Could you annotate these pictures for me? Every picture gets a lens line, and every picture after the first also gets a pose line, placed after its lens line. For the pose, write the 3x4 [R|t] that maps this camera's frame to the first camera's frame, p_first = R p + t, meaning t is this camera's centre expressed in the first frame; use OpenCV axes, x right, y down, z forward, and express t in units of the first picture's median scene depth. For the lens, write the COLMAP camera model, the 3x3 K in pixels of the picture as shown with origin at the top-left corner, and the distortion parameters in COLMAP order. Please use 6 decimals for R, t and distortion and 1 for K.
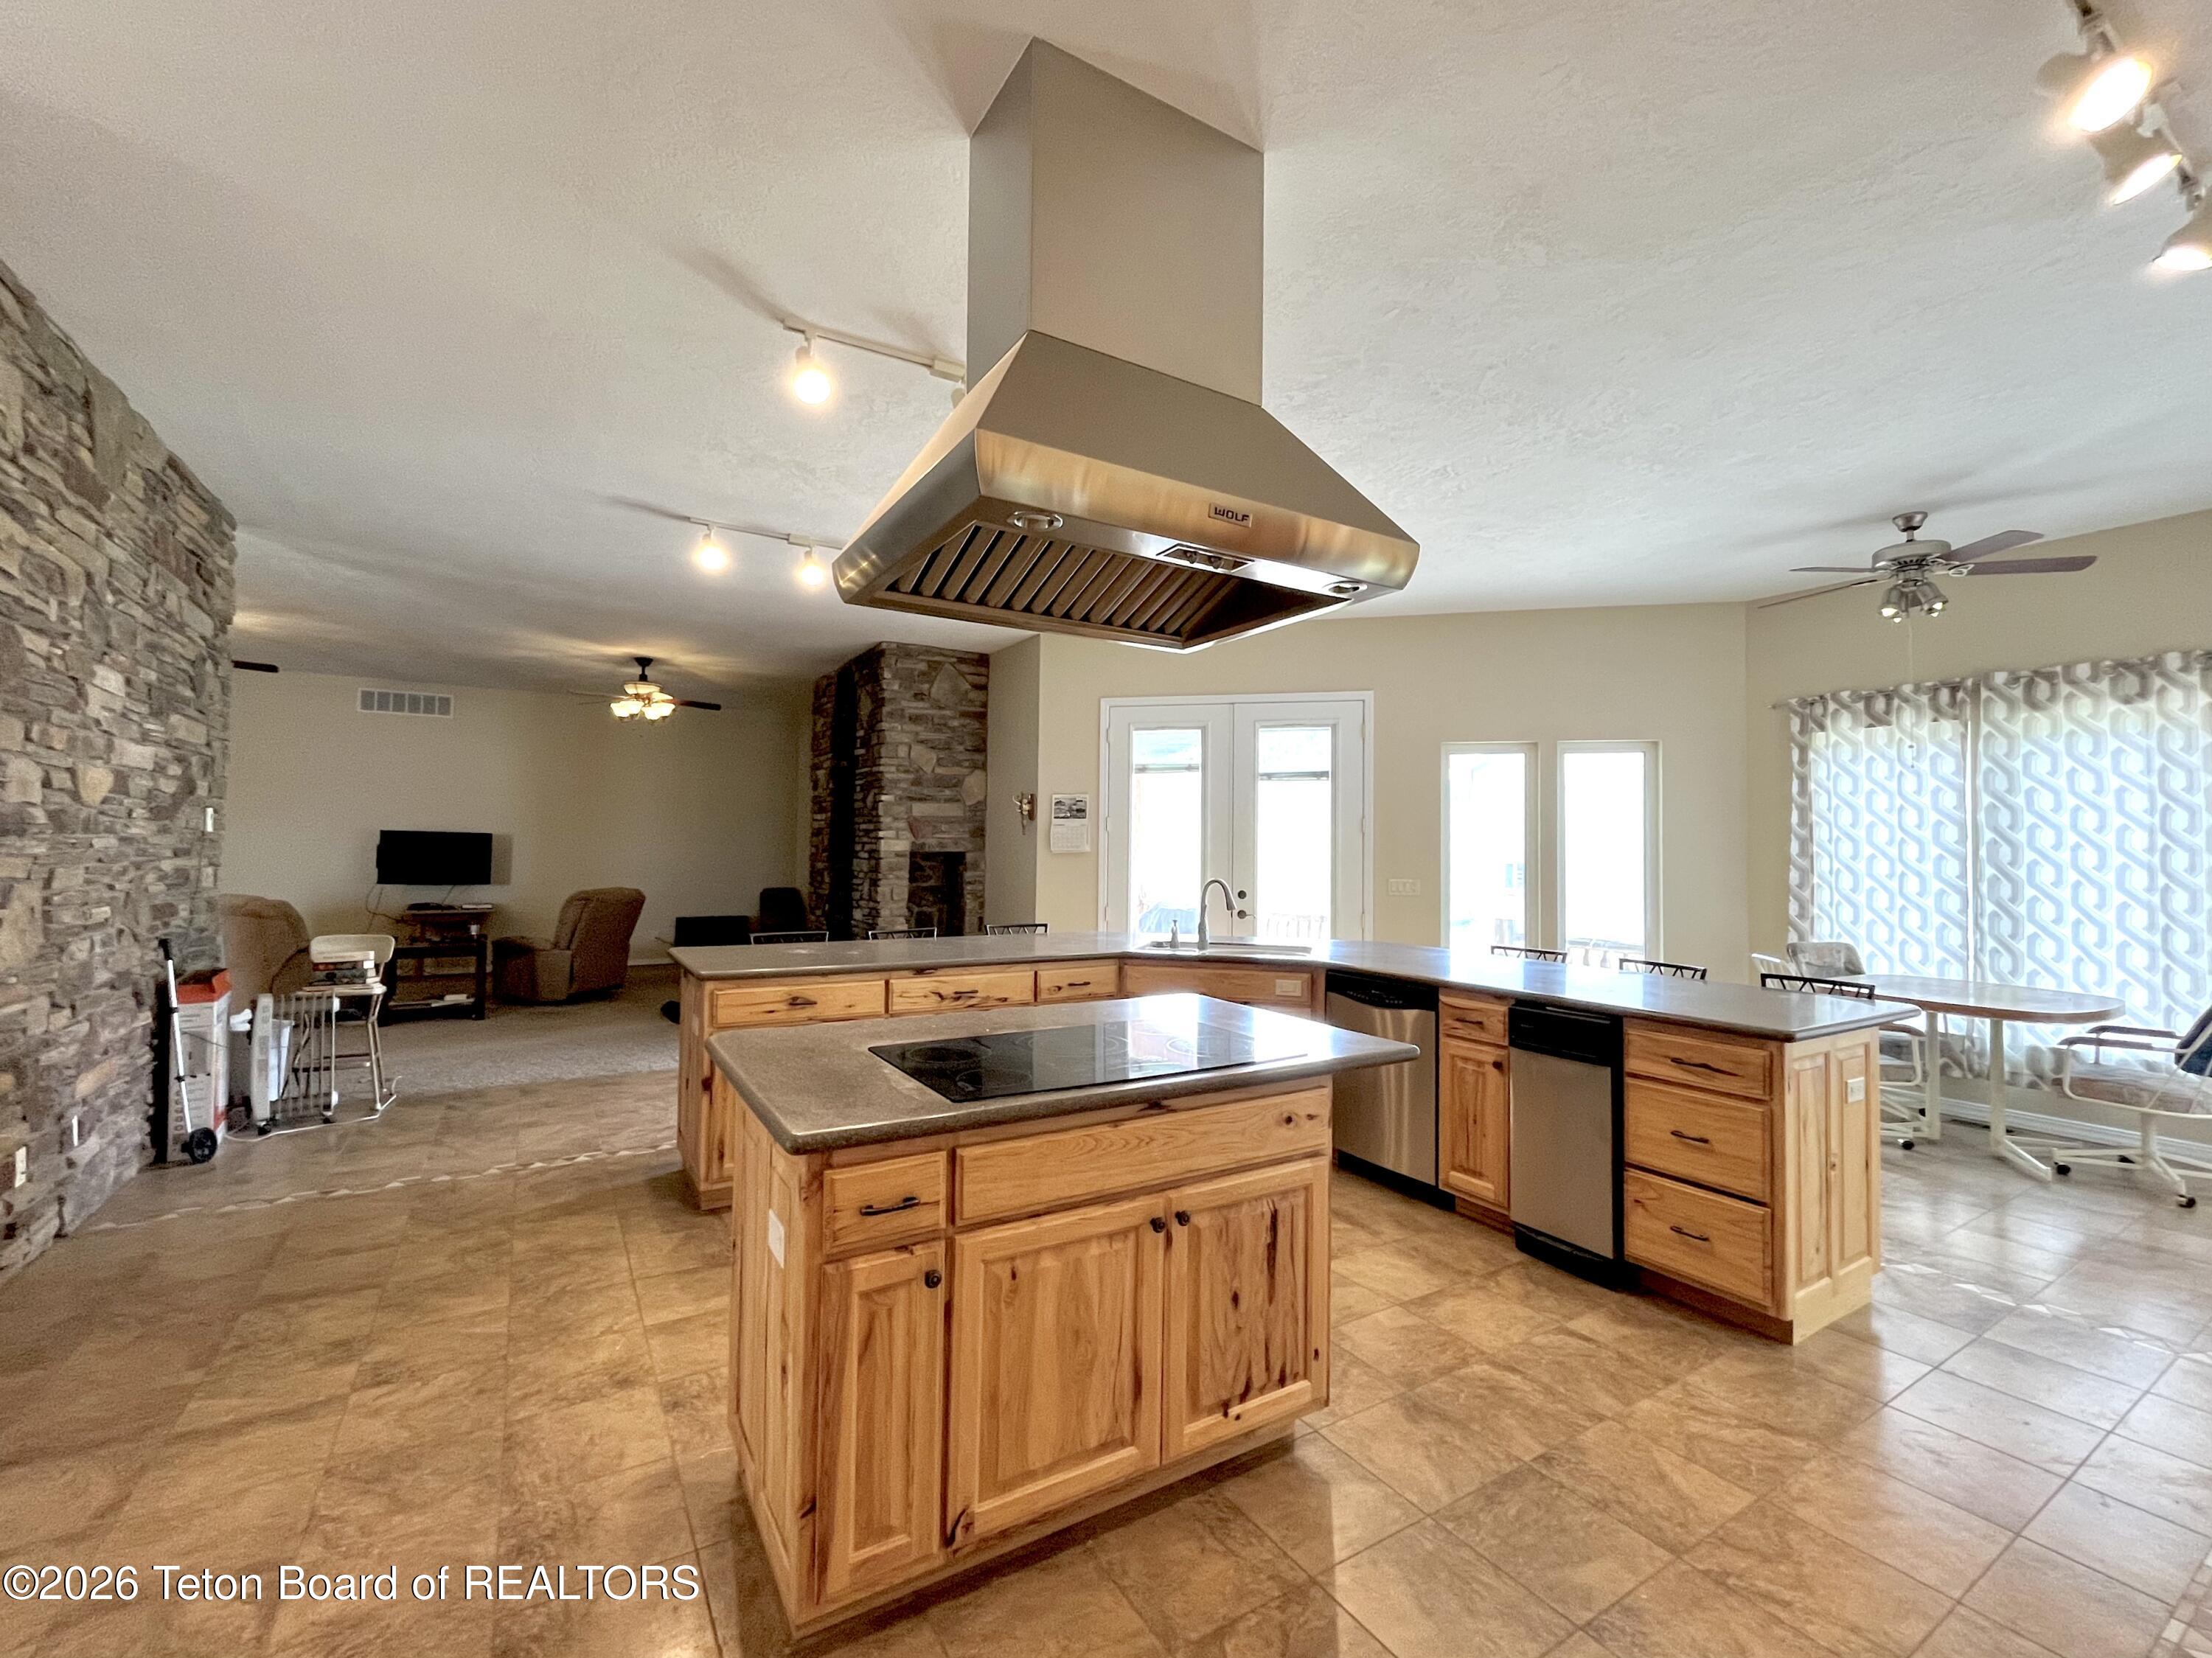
lens RADIAL K [[918.3, 0, 1101.7], [0, 918.3, 825.3], [0, 0, 1]] dist [-0.004131, 0.000593]
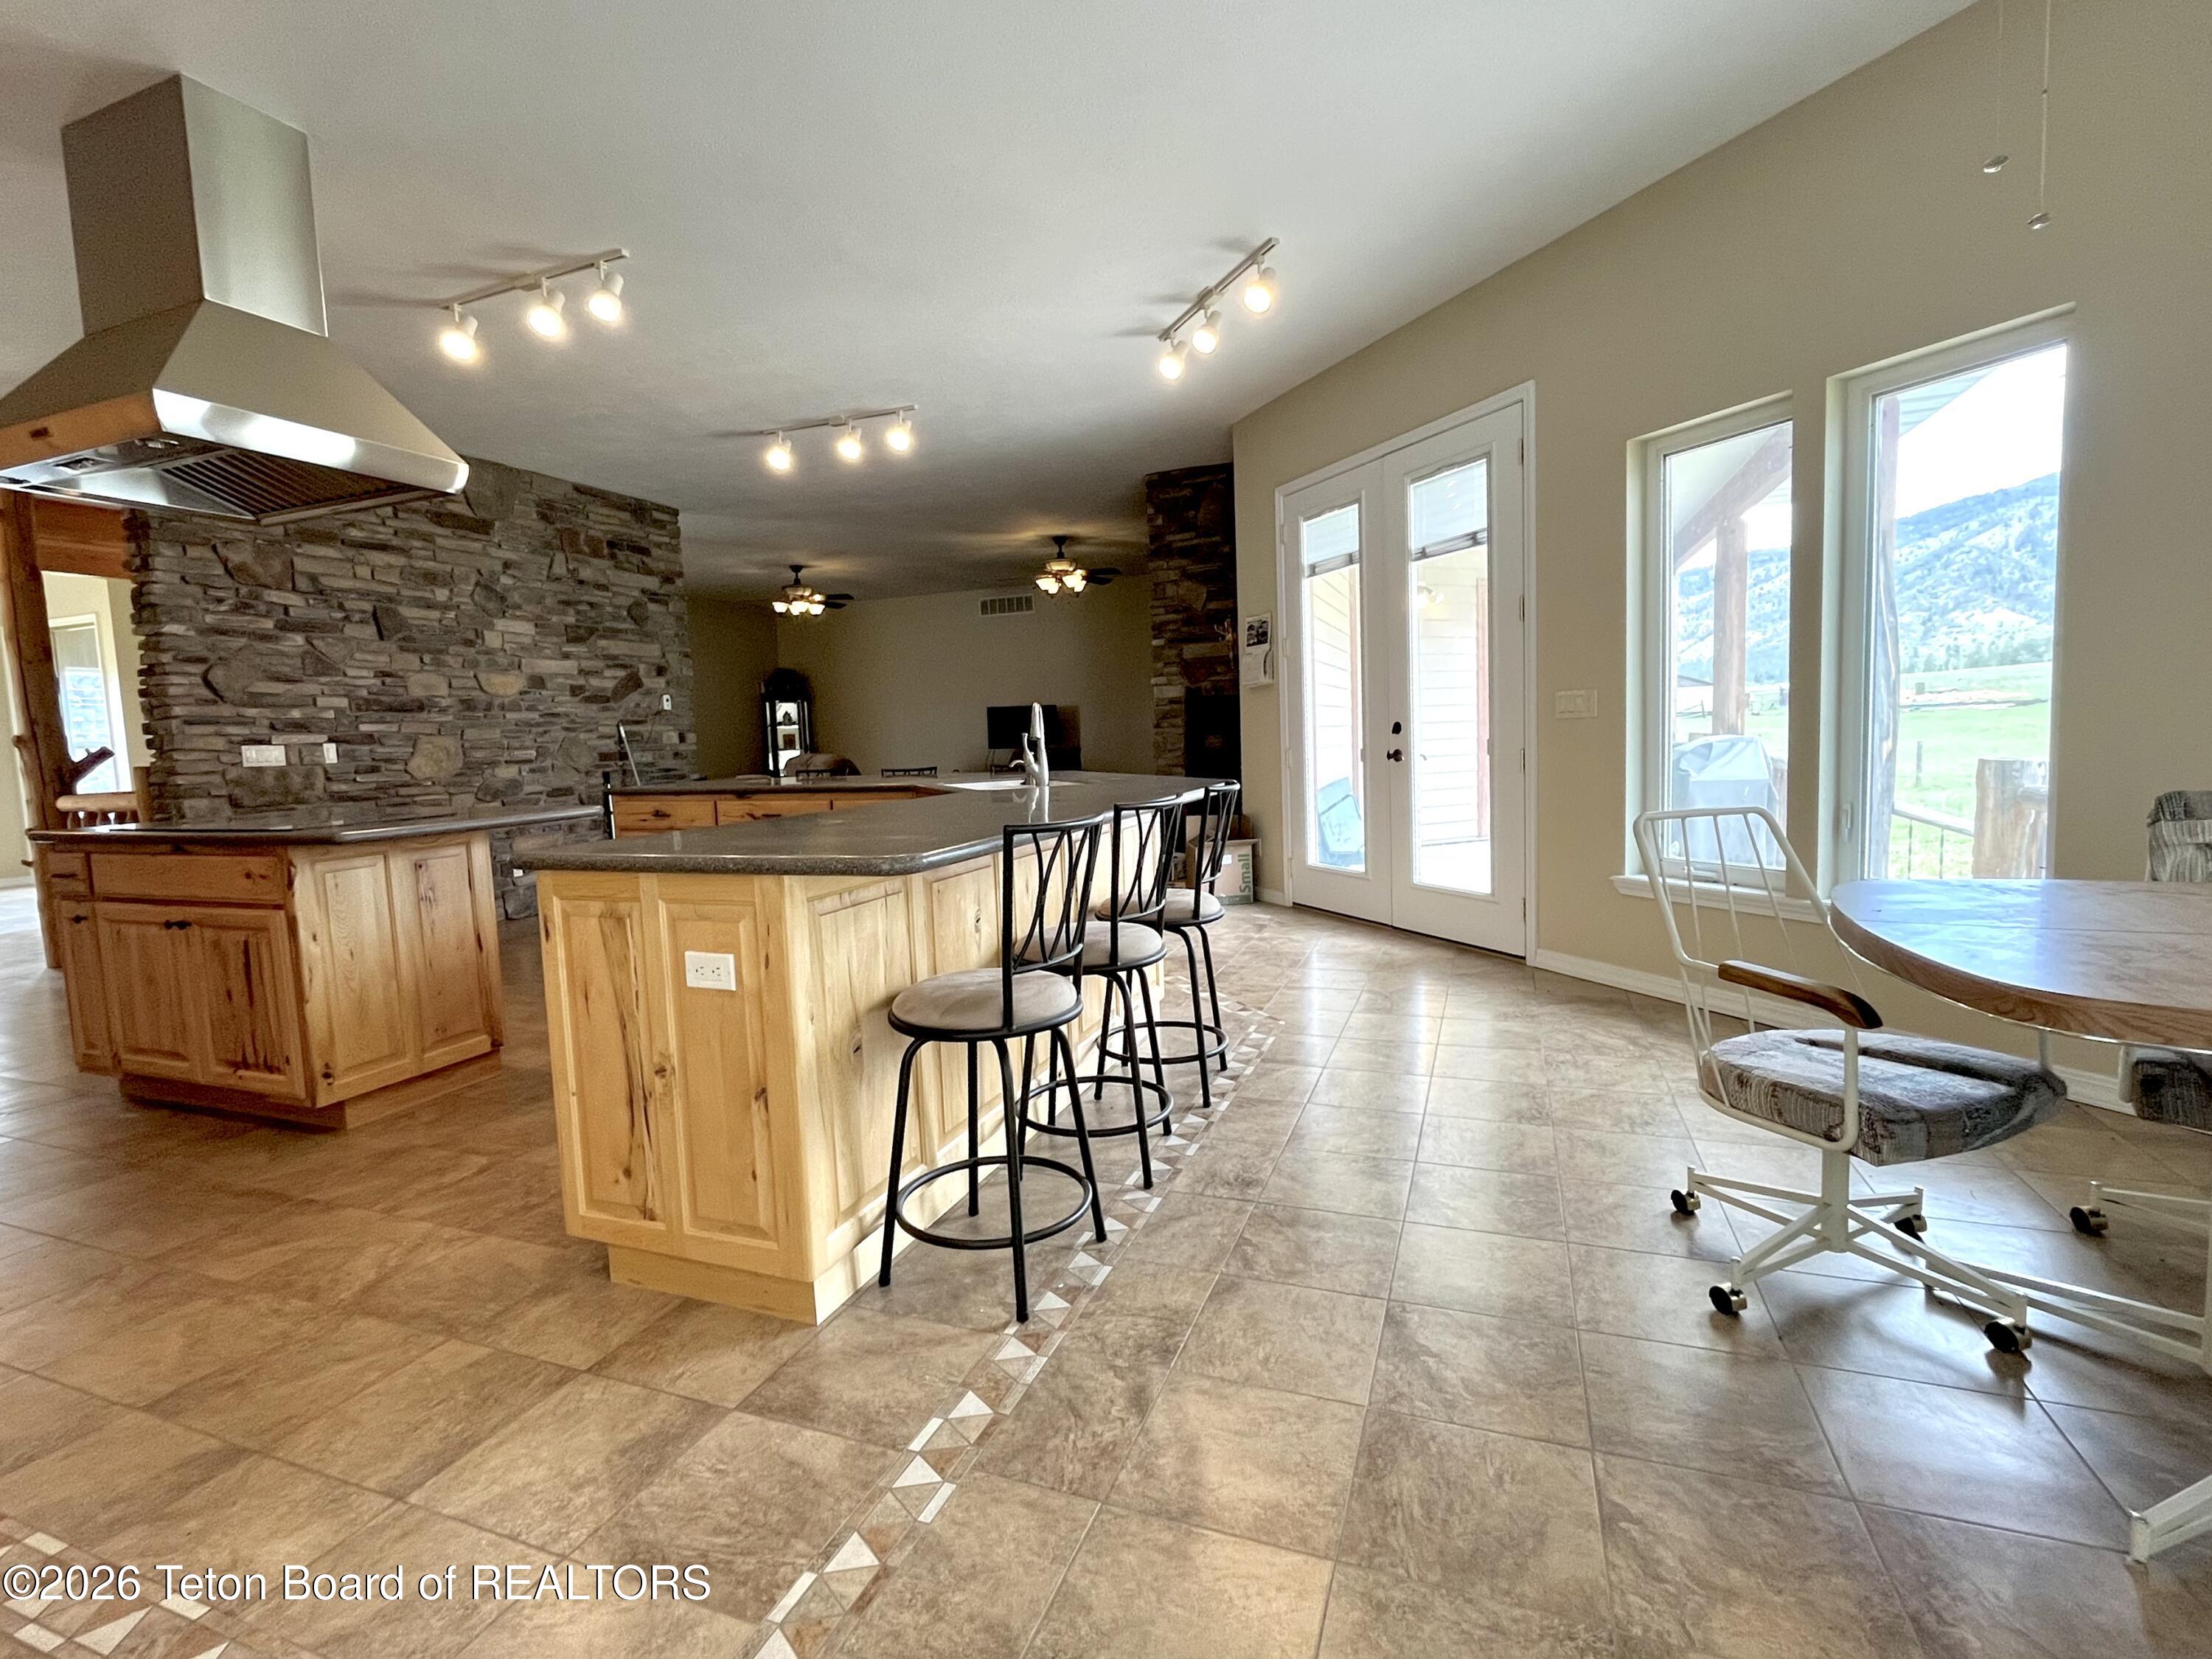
lens RADIAL K [[1014.1, 0, 1117.3], [0, 1014.1, 821.9], [0, 0, 1]] dist [-0.002231, 0.000502]
pose [[0.620217, 0.033895, -0.783698, 0.650672], [0.065297, 0.993368, 0.094640, 0.060094], [0.781708, -0.109871, 0.613890, 0.341963]]
